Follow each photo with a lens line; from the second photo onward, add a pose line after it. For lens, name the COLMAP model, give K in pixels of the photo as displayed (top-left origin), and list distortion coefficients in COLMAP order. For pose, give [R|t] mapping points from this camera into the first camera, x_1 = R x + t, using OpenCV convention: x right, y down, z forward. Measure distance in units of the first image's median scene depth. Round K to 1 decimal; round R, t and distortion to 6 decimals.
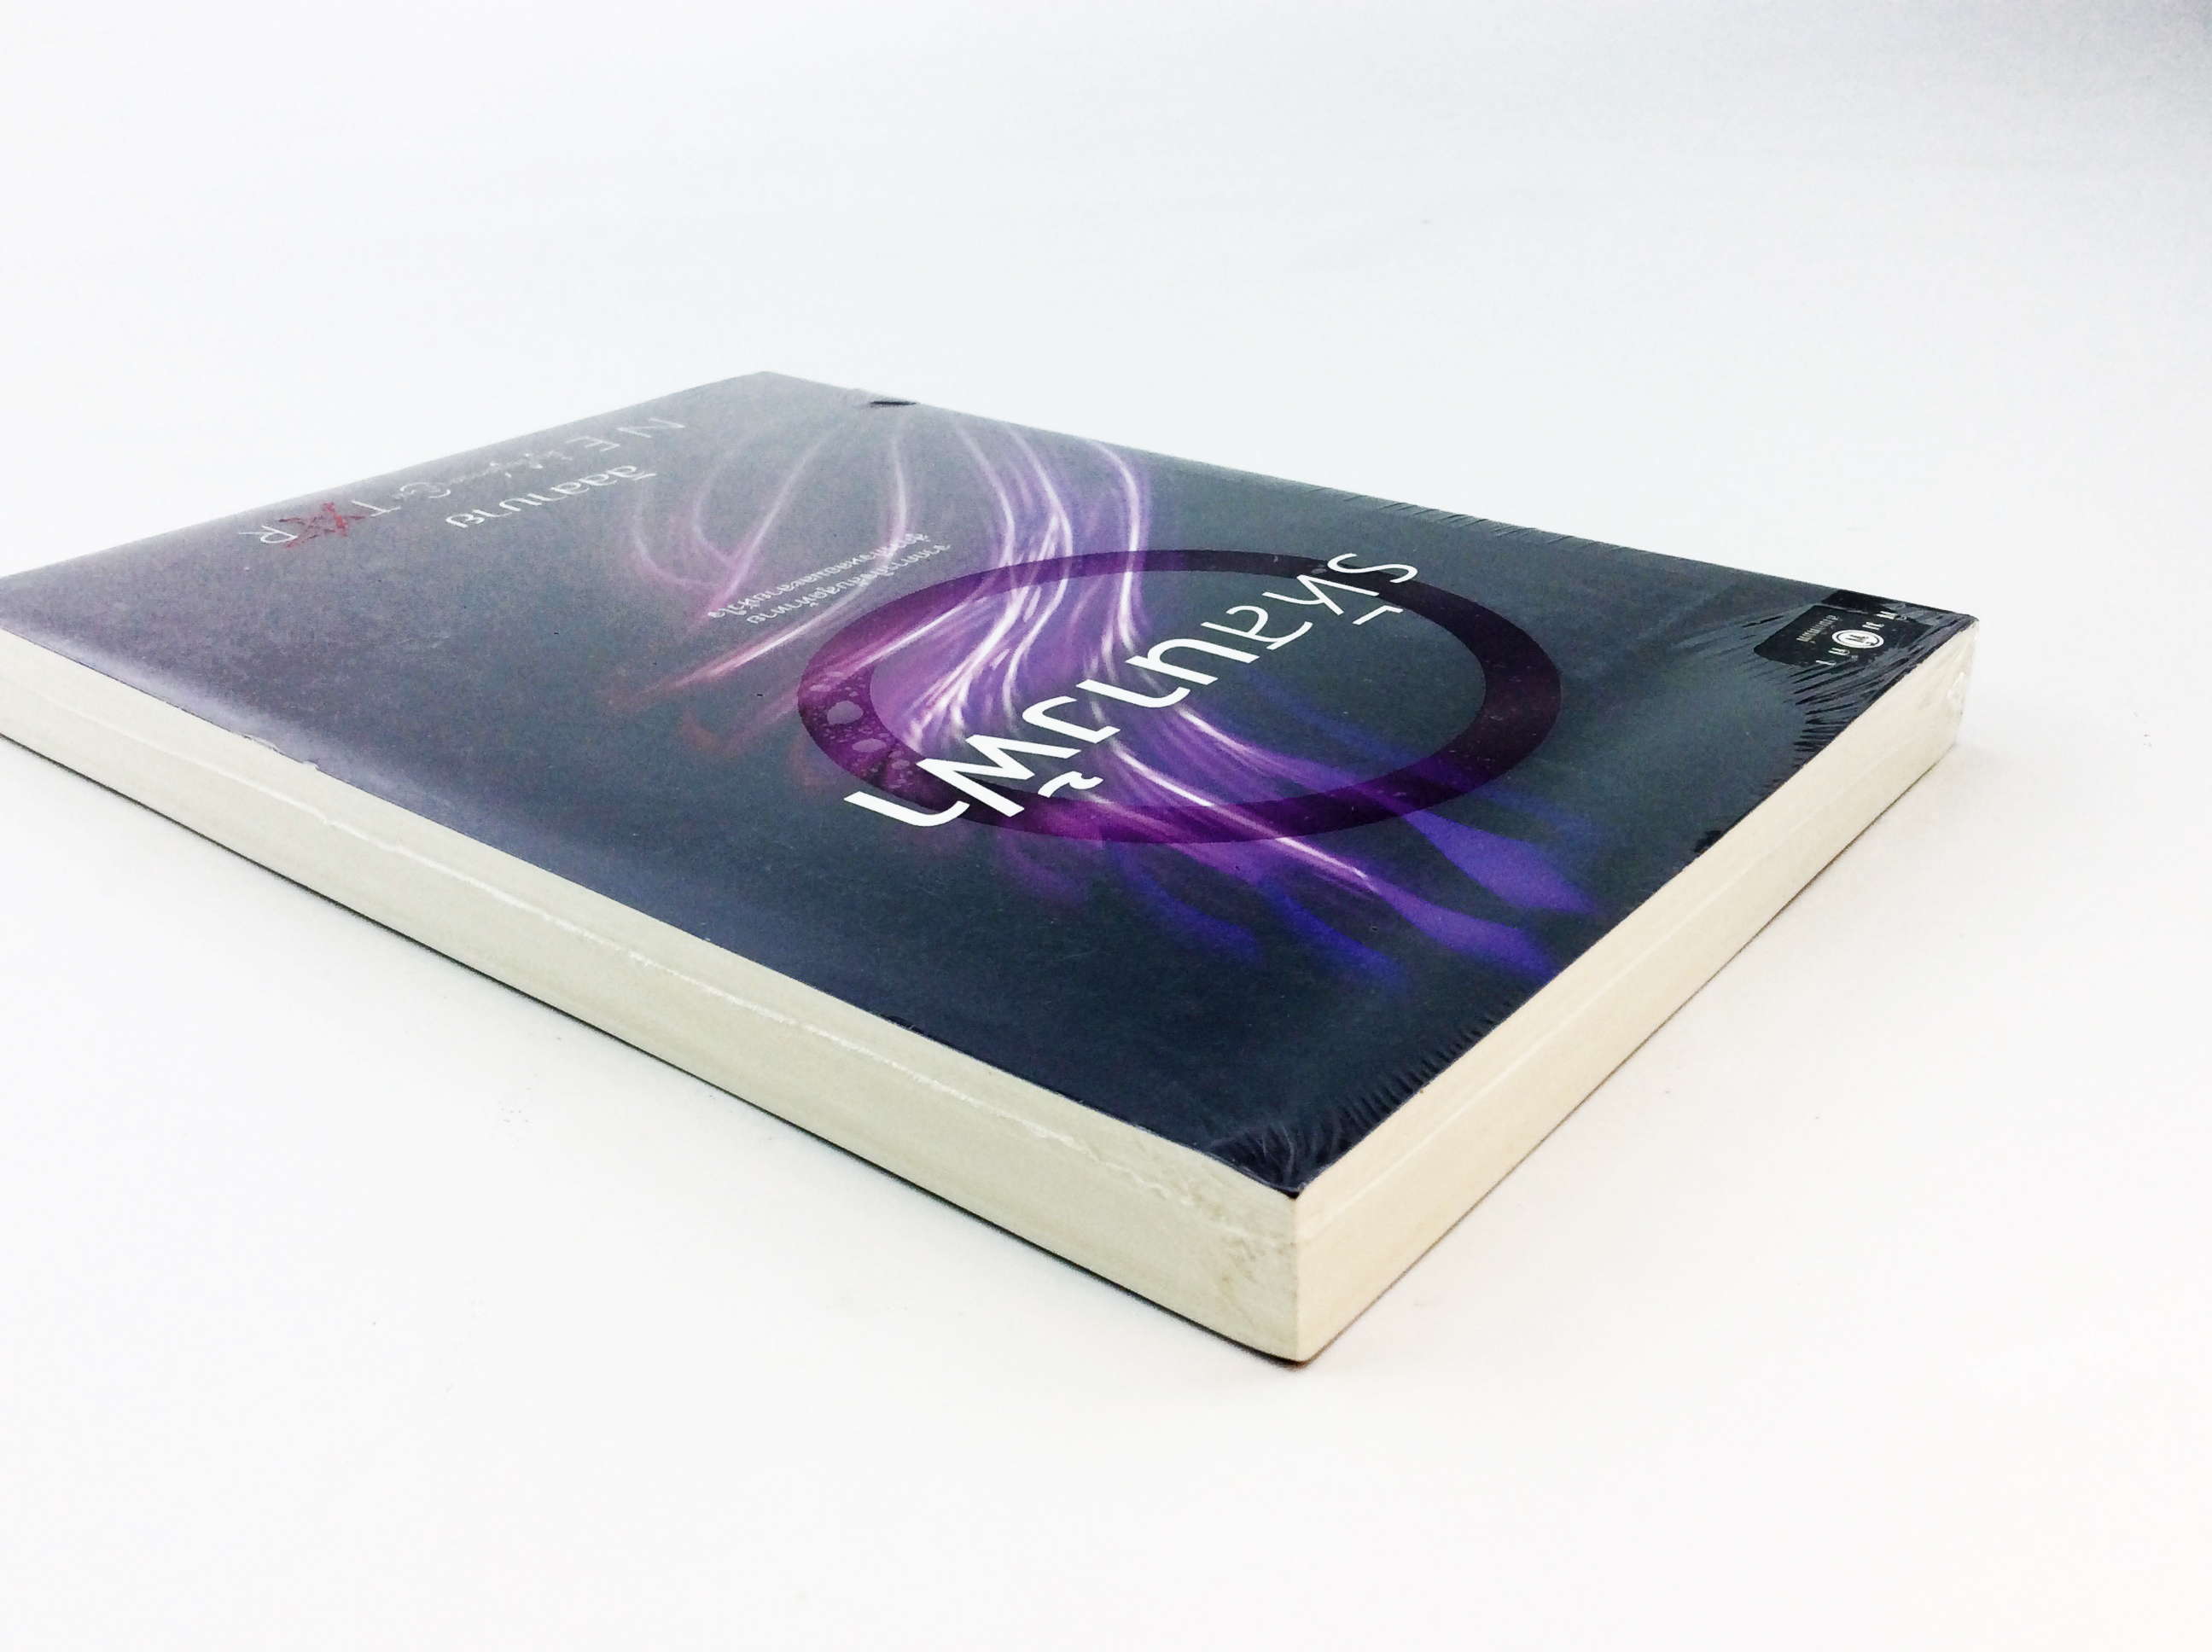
lens RADIAL K [[2071.4, 0, 1104.7], [0, 2071.4, 828.1], [0, 0, 1]] dist [0.074547, 0.000000]
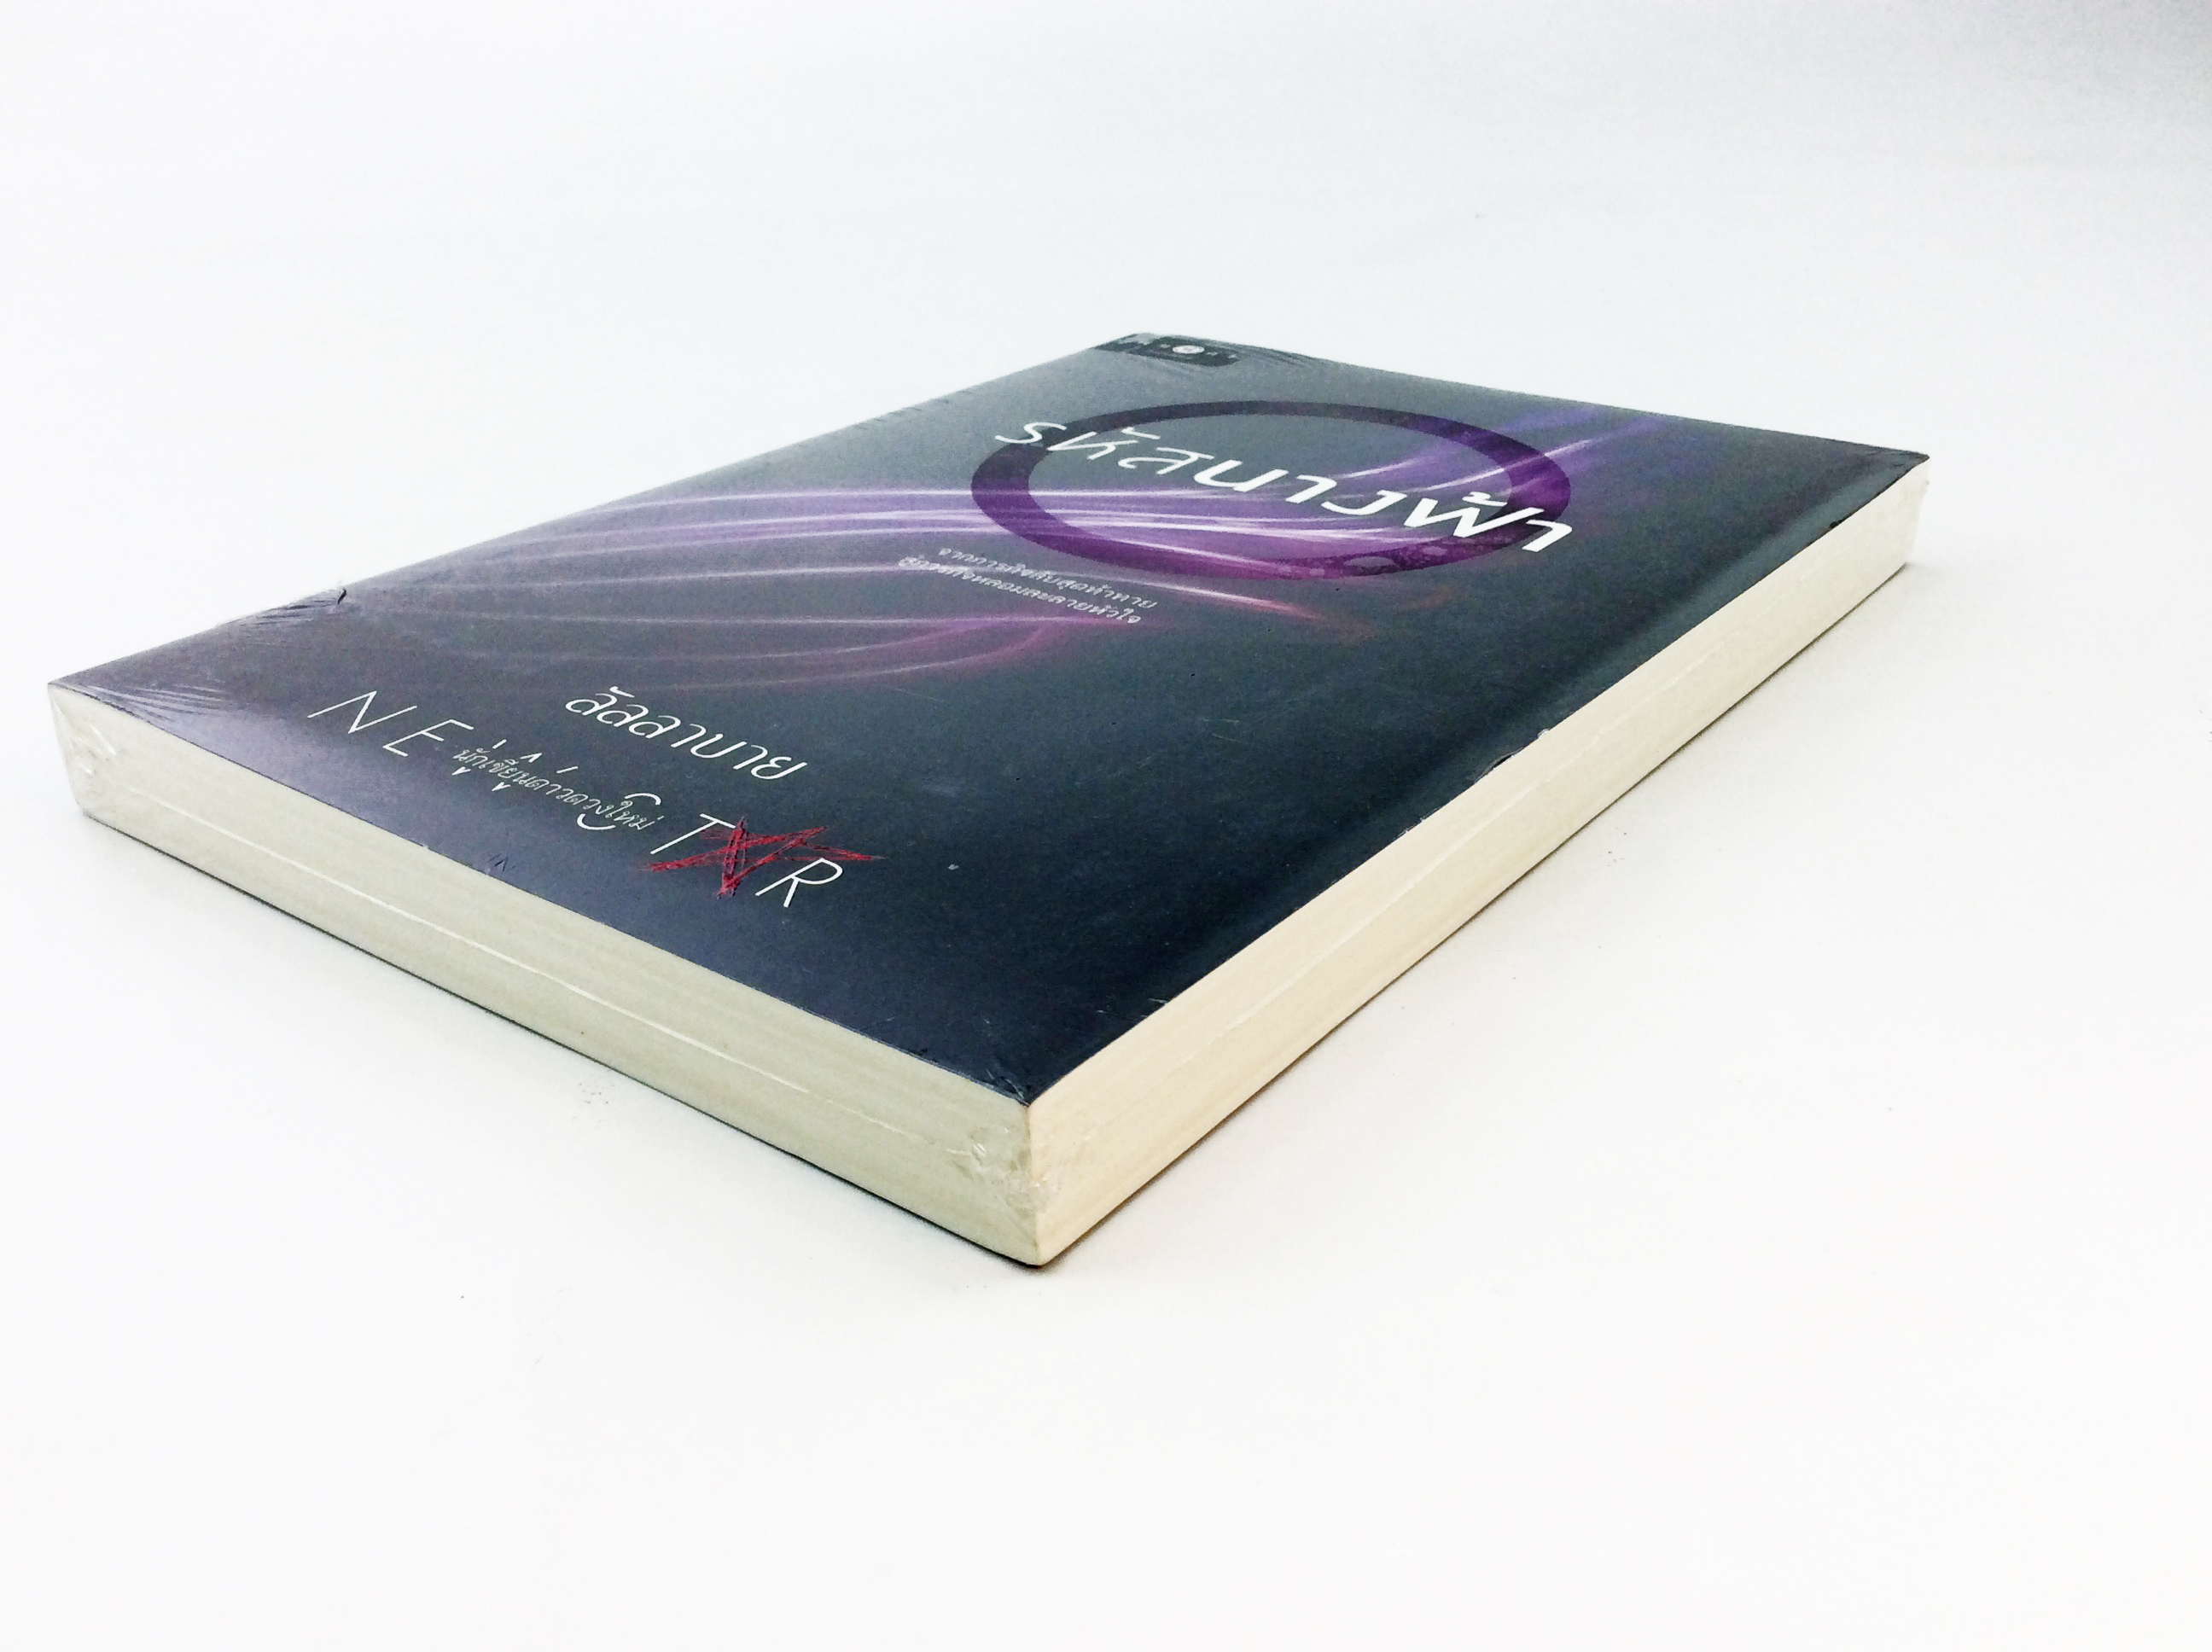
lens RADIAL K [[2071.4, 0, 1106.4], [0, 2071.4, 827.1], [0, 0, 1]] dist [0.074547, 0.000000]
pose [[-0.023410, -0.430406, 0.902332, -1.140210], [0.456104, 0.798573, 0.392747, -0.425265], [-0.889618, 0.420752, 0.177615, 0.897834]]
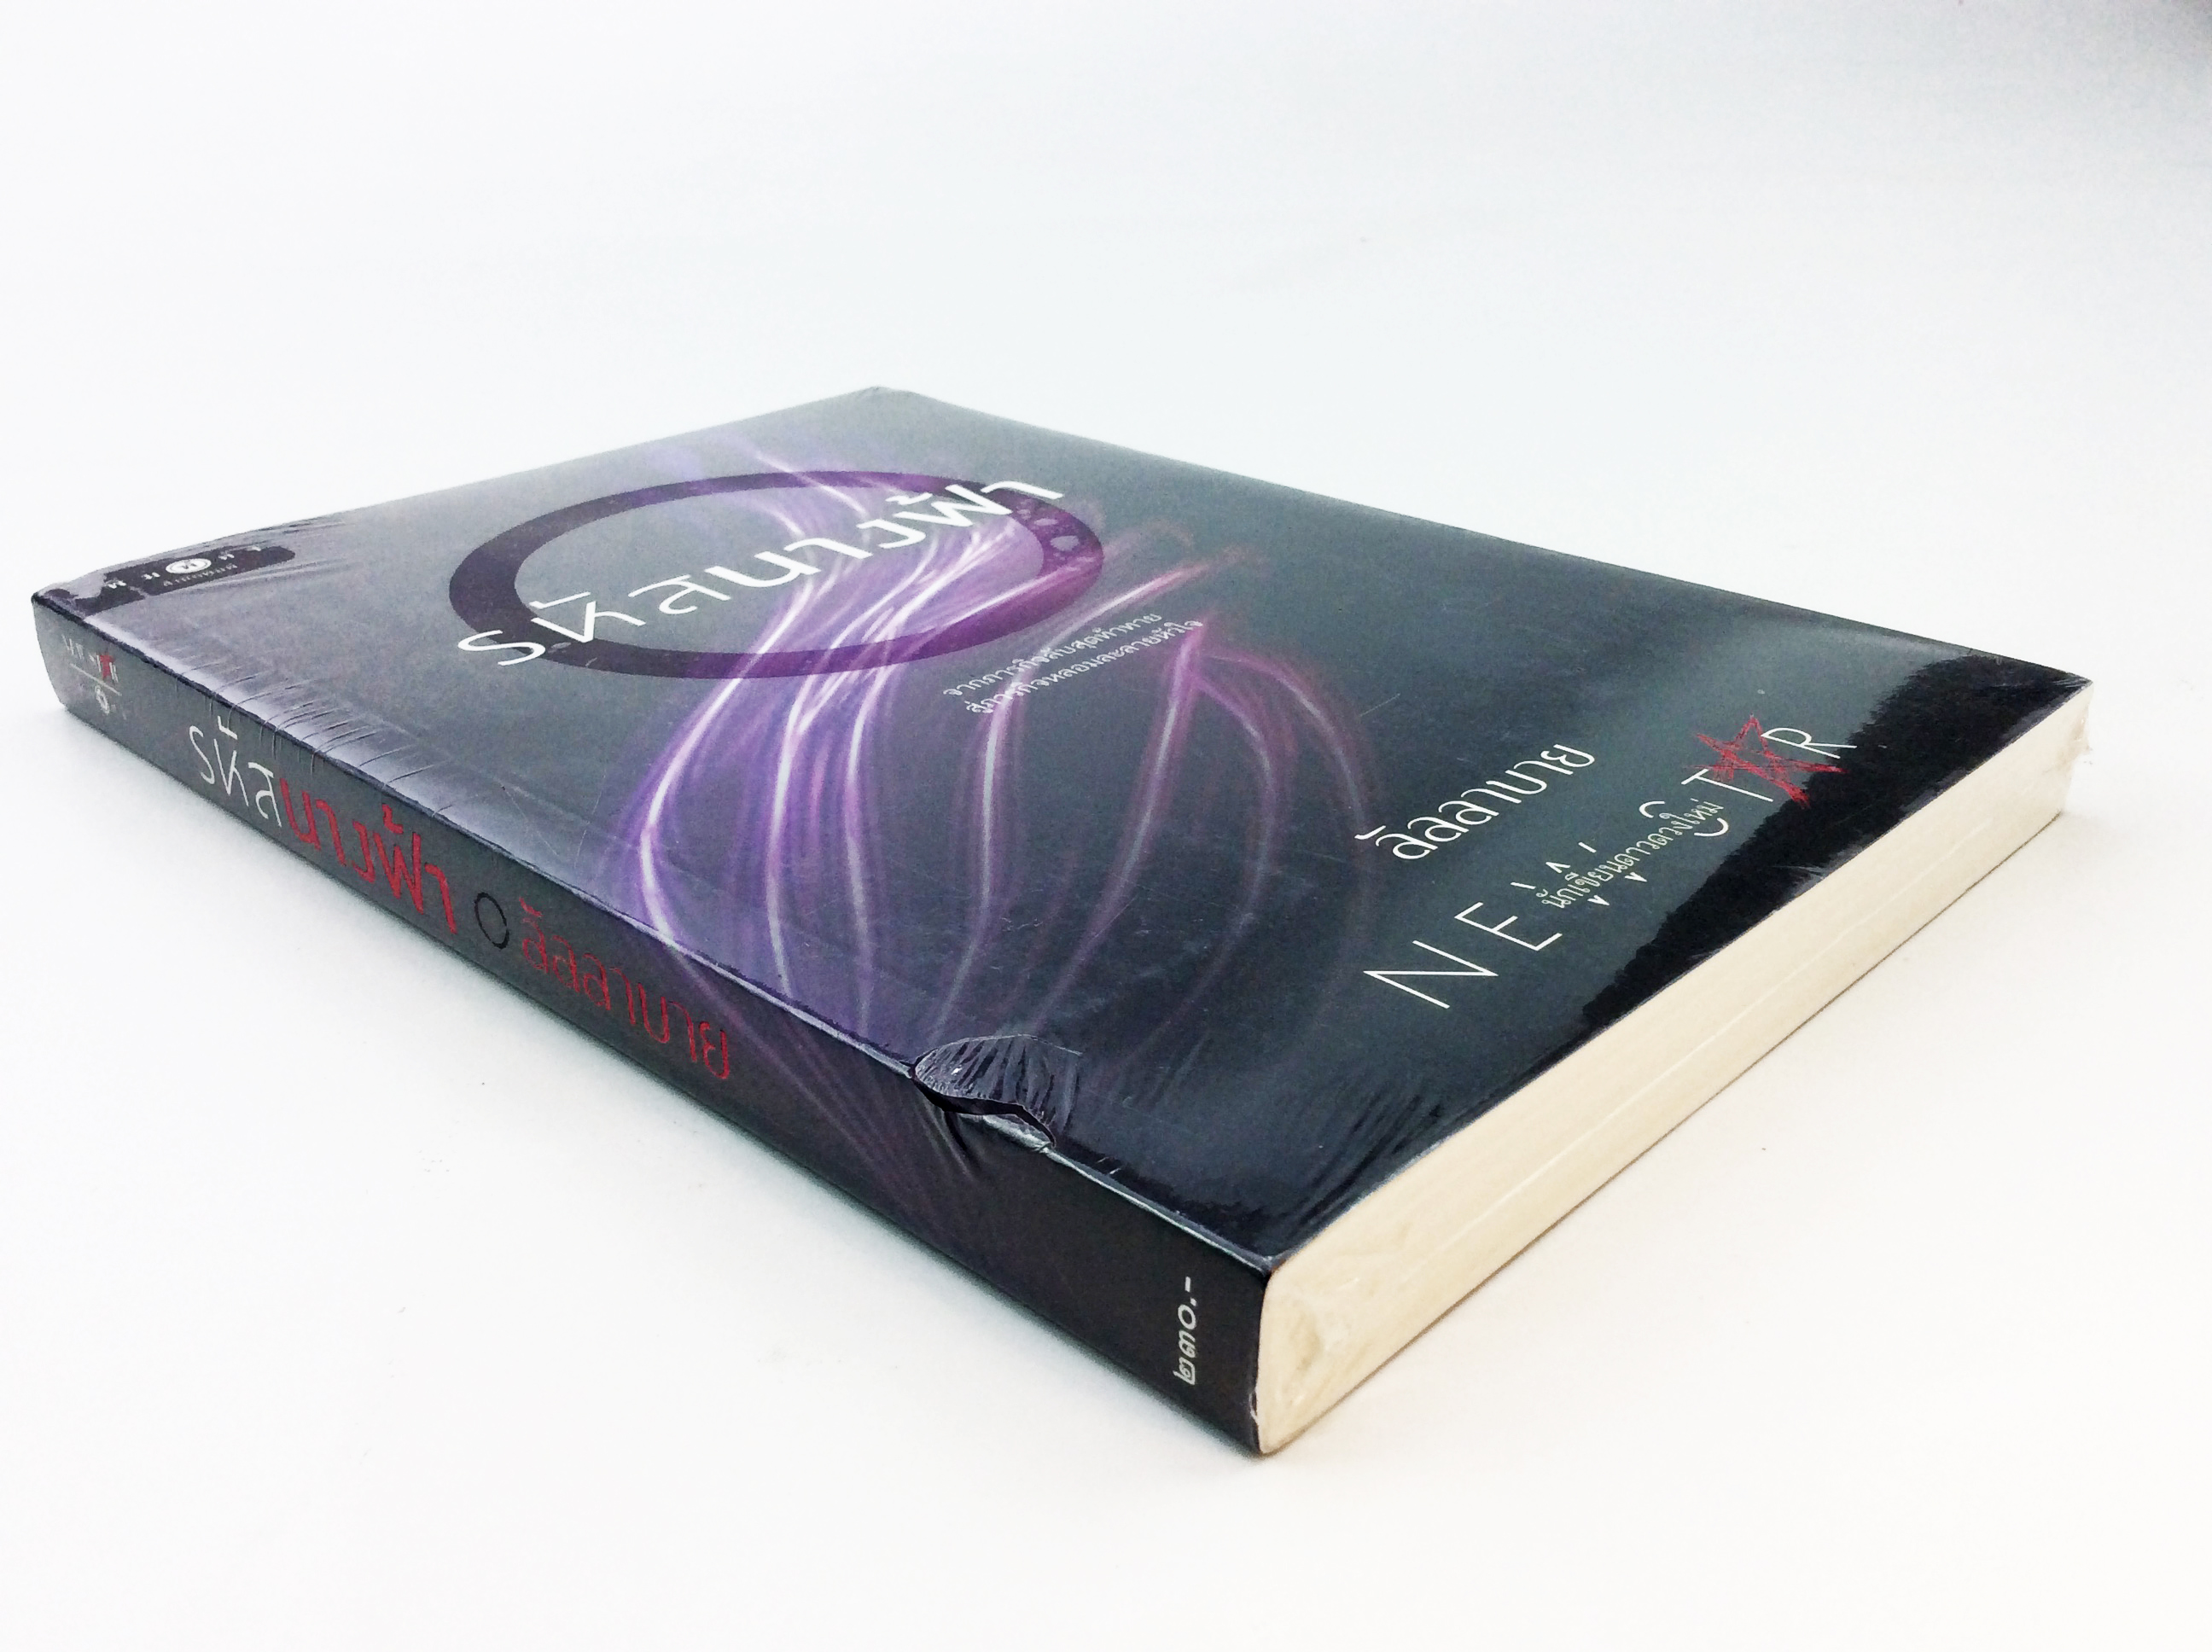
lens RADIAL K [[2071.4, 0, 1106.4], [0, 2071.4, 825.9], [0, 0, 1]] dist [0.074547, 0.000000]
pose [[-0.995615, -0.011920, 0.092778, -0.244251], [0.065880, 0.614770, 0.785950, -0.847114], [-0.066405, 0.788616, -0.611290, 1.725438]]
